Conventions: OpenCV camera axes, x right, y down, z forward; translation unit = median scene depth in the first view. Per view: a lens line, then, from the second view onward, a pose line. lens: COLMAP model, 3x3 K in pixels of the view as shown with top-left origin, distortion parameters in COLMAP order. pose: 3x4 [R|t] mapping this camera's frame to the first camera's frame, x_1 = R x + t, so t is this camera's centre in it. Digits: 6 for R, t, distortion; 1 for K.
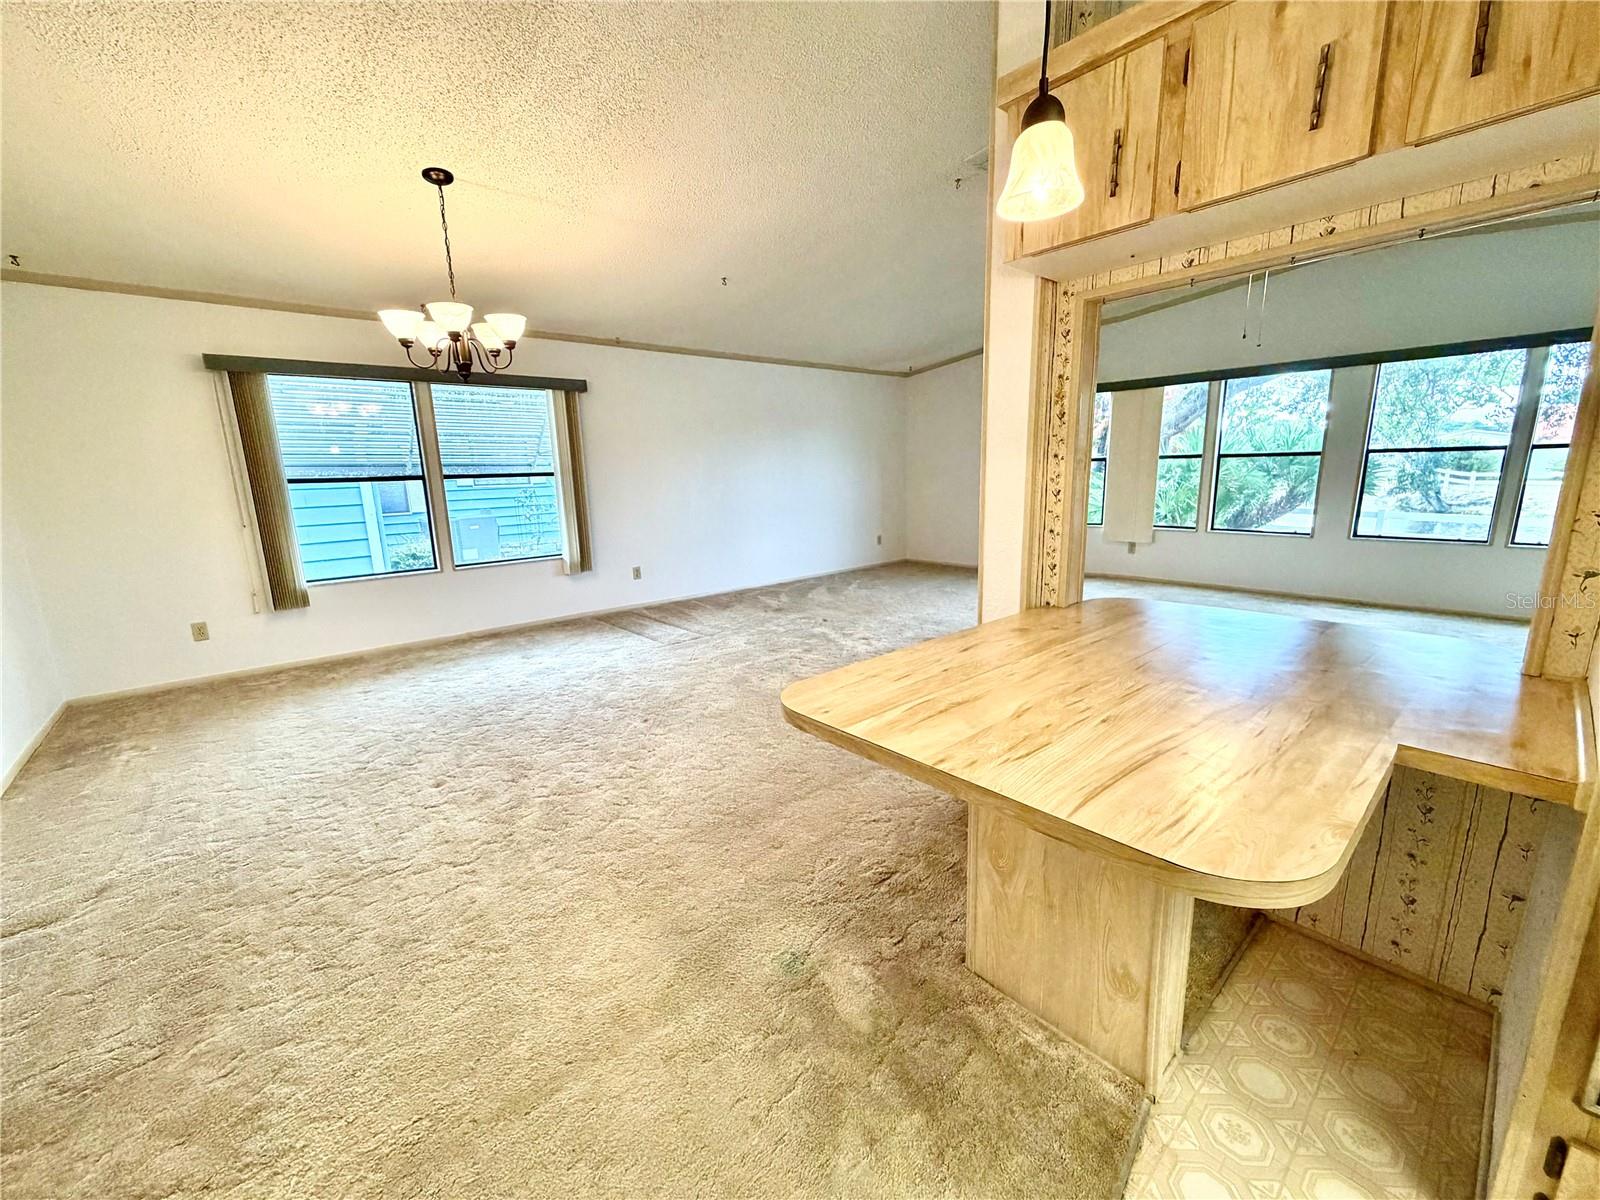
lens RADIAL K [[637.0, 0, 795.5], [0, 637.0, 600.4], [0, 0, 1]] dist [0.000991, -0.000312]
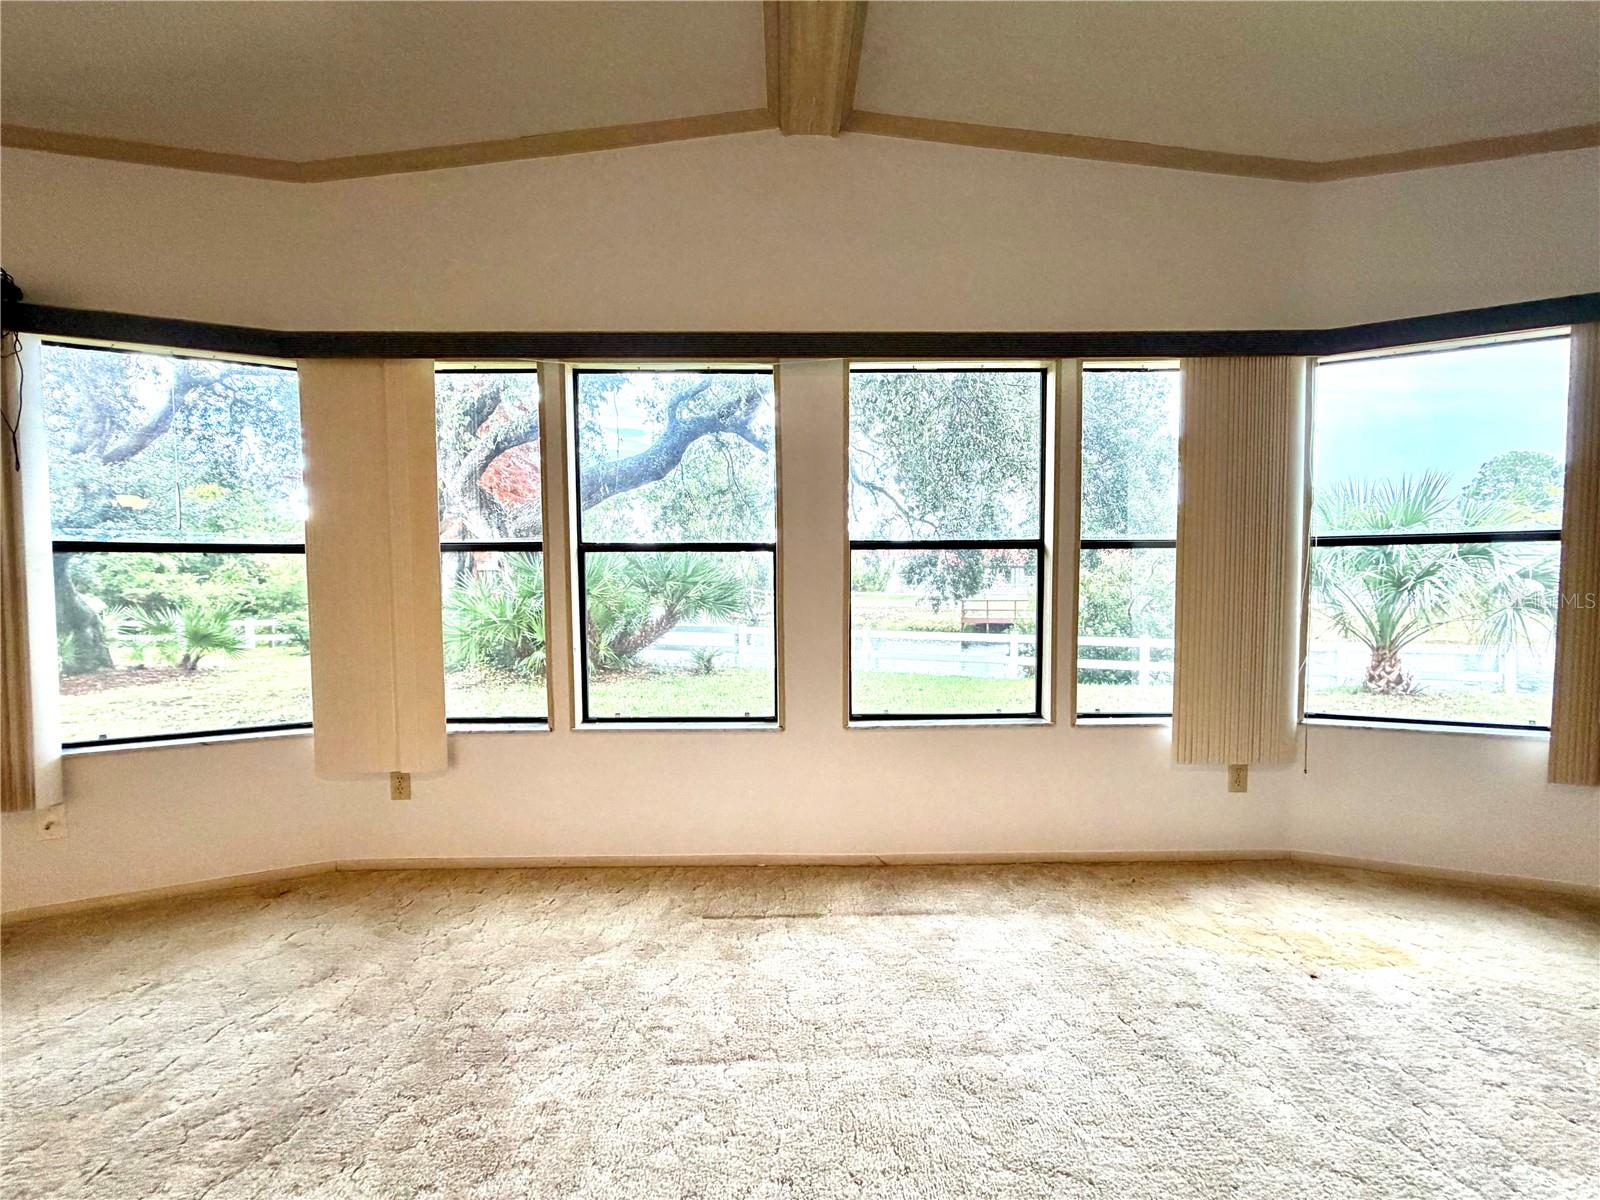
lens RADIAL K [[637.0, 0, 795.5], [0, 637.0, 600.4], [0, 0, 1]] dist [0.000991, -0.000312]
pose [[0.641555, -0.012522, 0.766975, 0.211133], [0.150314, 0.982534, -0.109693, -0.060715], [-0.752205, 0.185661, 0.632232, 0.308091]]
